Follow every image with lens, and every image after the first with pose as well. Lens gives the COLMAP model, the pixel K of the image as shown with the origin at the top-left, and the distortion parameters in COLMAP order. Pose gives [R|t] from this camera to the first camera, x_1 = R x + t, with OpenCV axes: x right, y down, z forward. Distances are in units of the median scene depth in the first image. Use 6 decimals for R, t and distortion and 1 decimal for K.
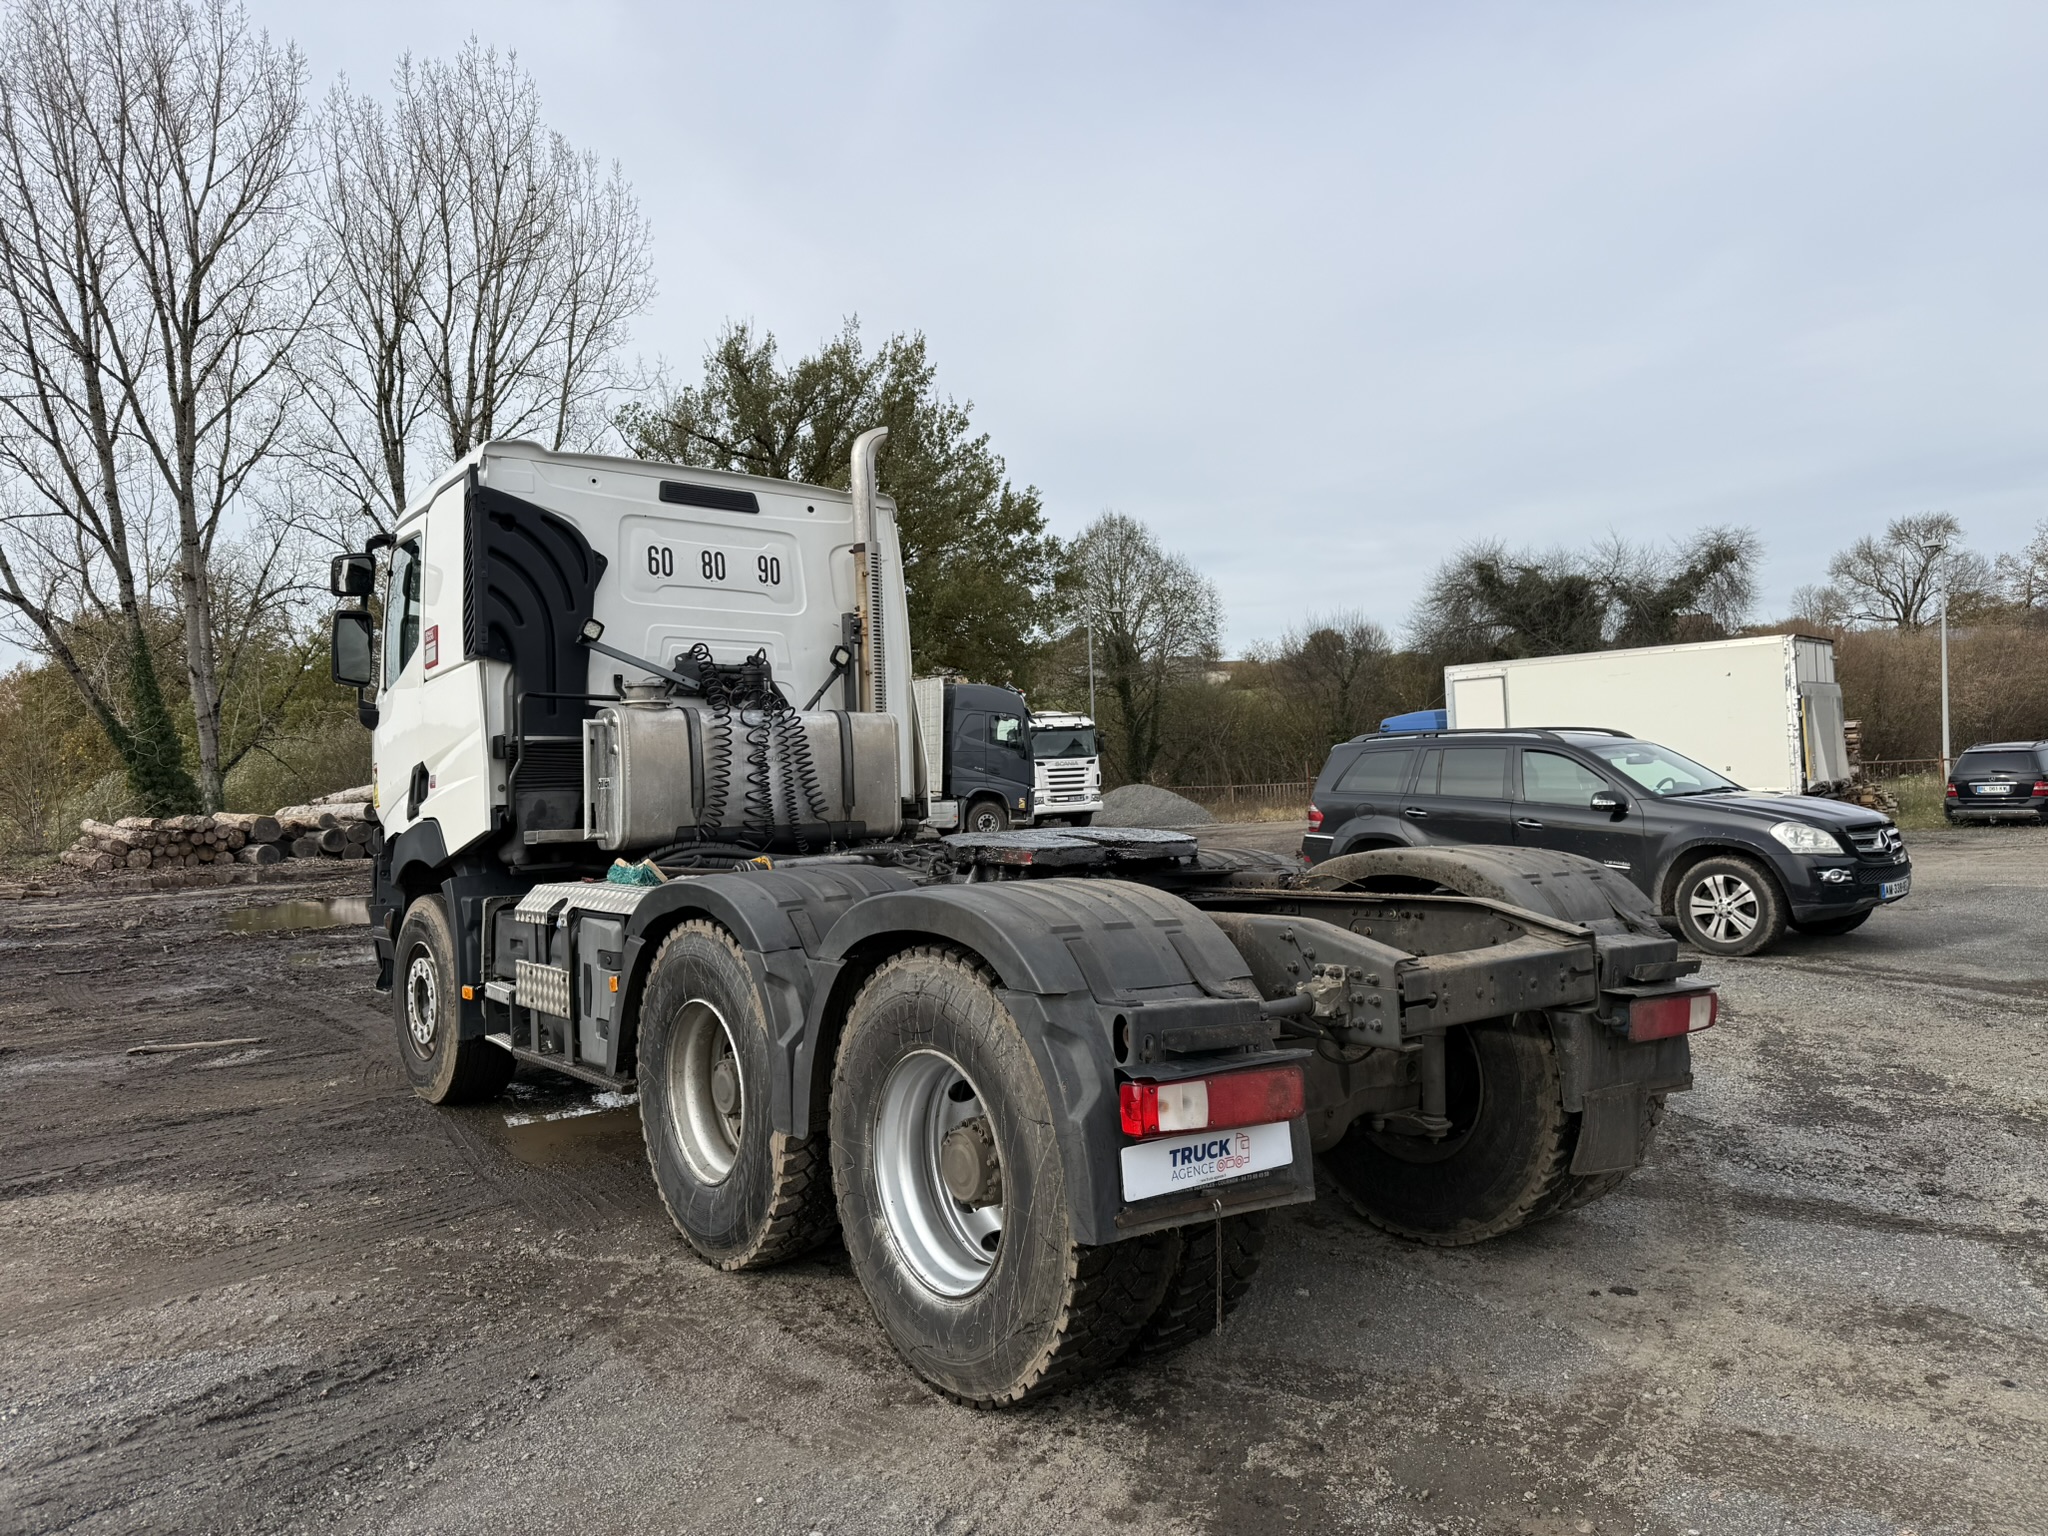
lens RADIAL K [[1415.3, 0, 1024.0], [0, 1415.3, 768.0], [0, 0, 1]] dist [0.031586, -0.047278]
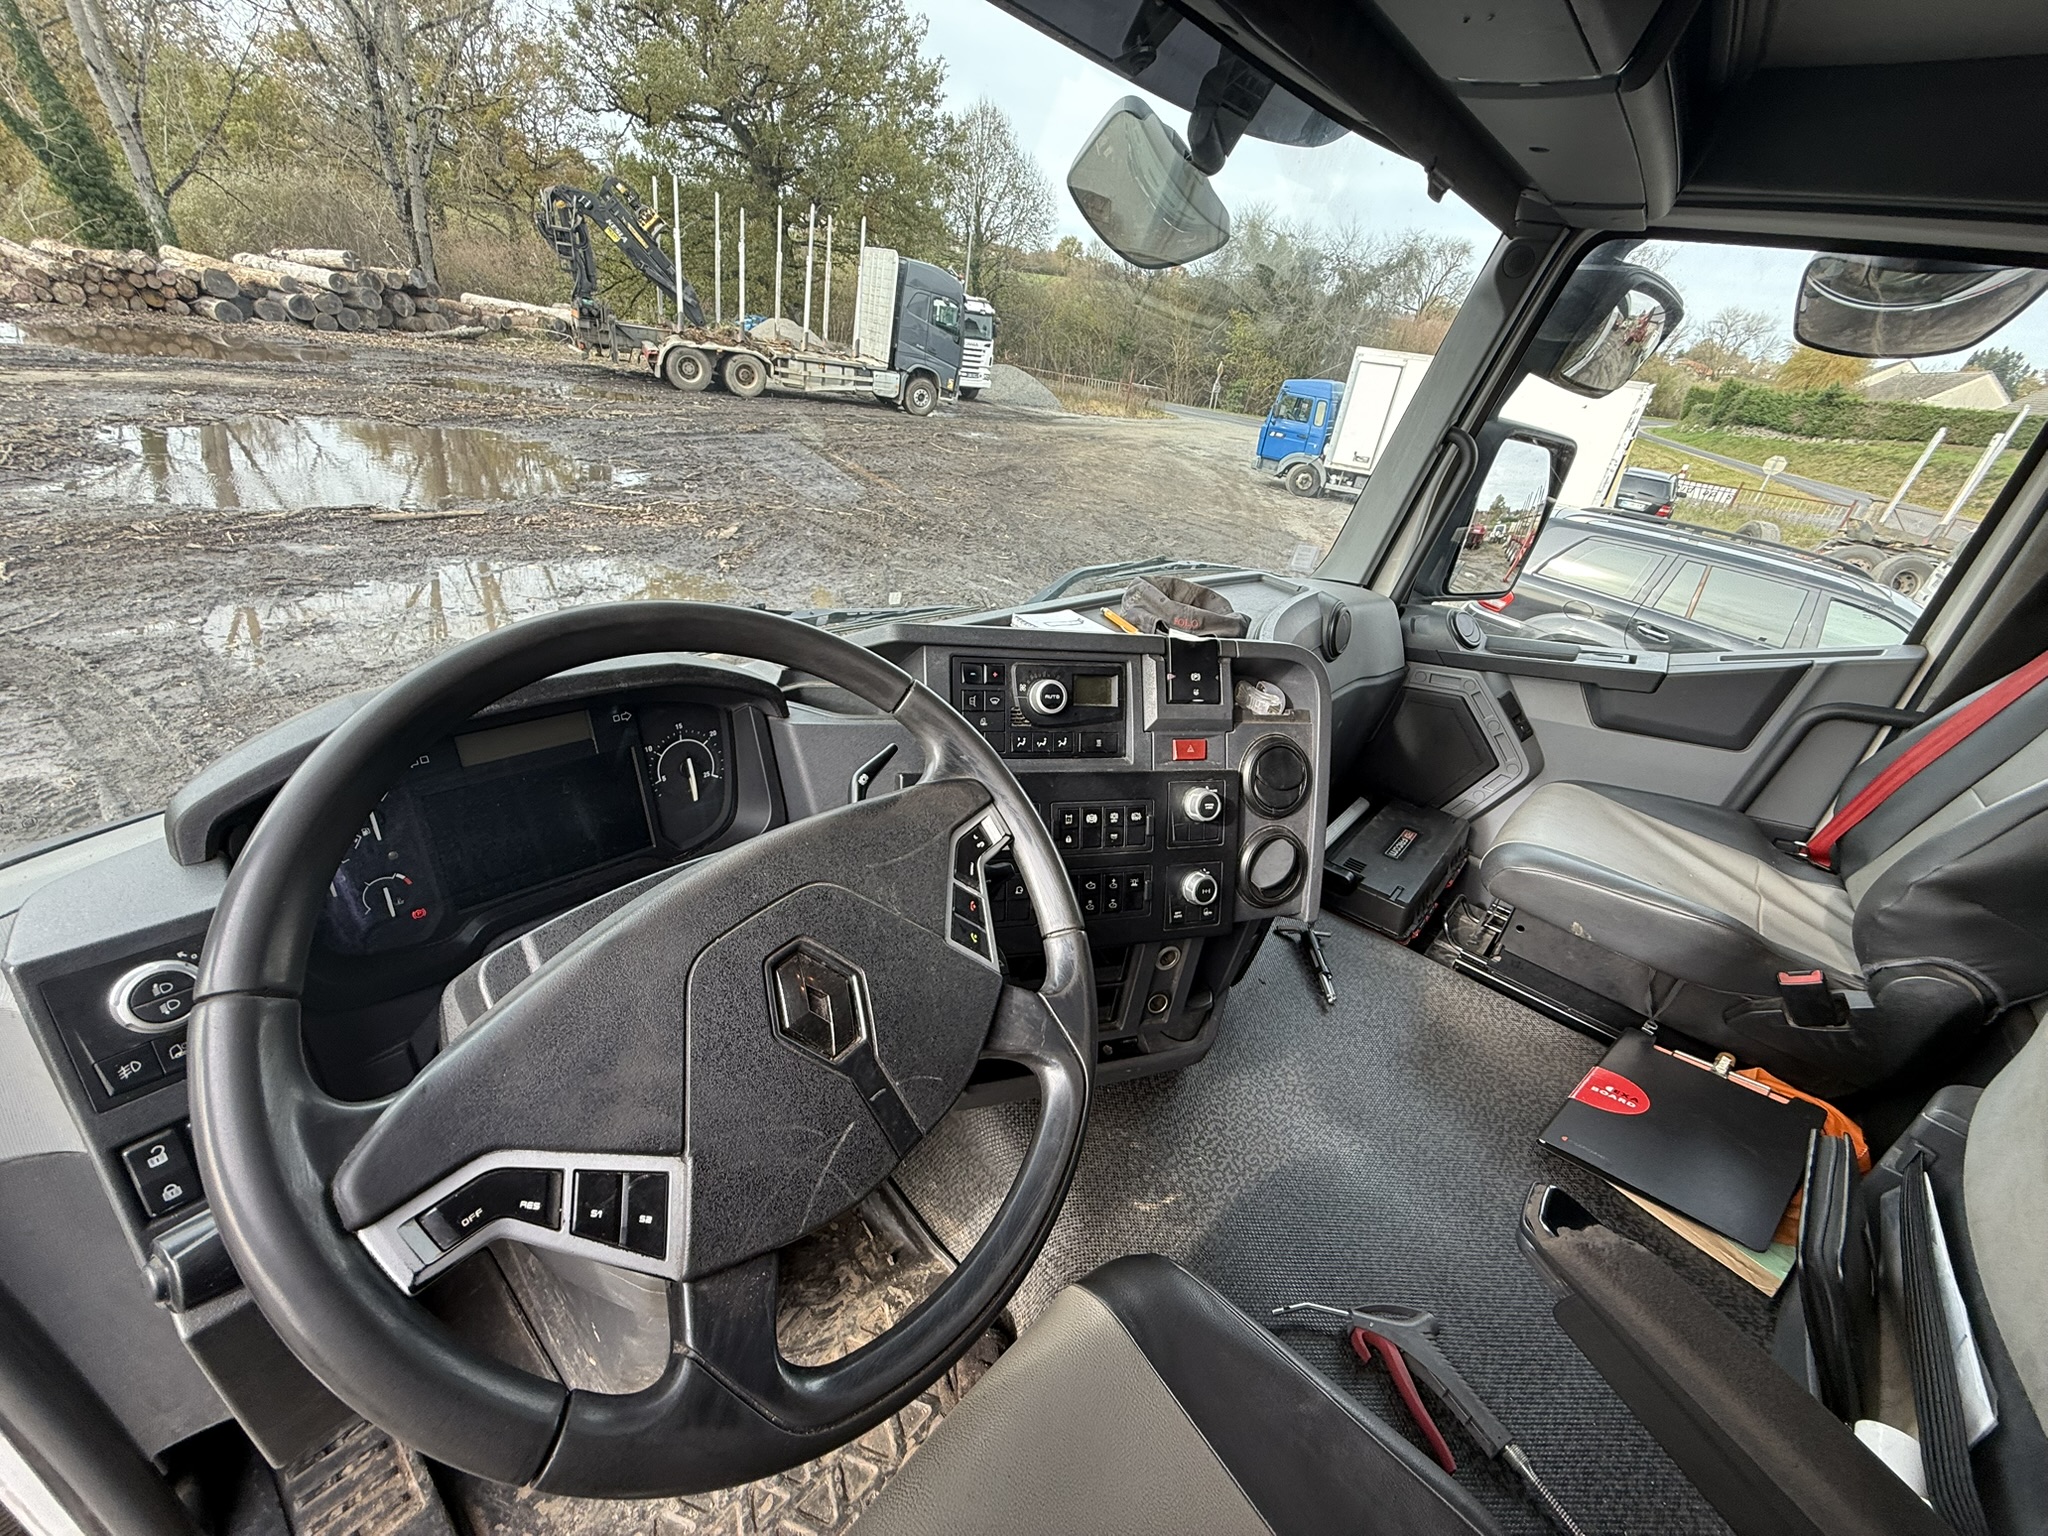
lens RADIAL K [[813.6, 0, 1018.9], [0, 813.6, 772.1], [0, 0, 1]] dist [-0.000479, -0.000295]
pose [[0.969125, 0.068923, 0.236741, -0.097509], [-0.176035, 0.865702, 0.468584, -0.027476], [-0.172651, -0.495791, 0.851107, 0.245171]]
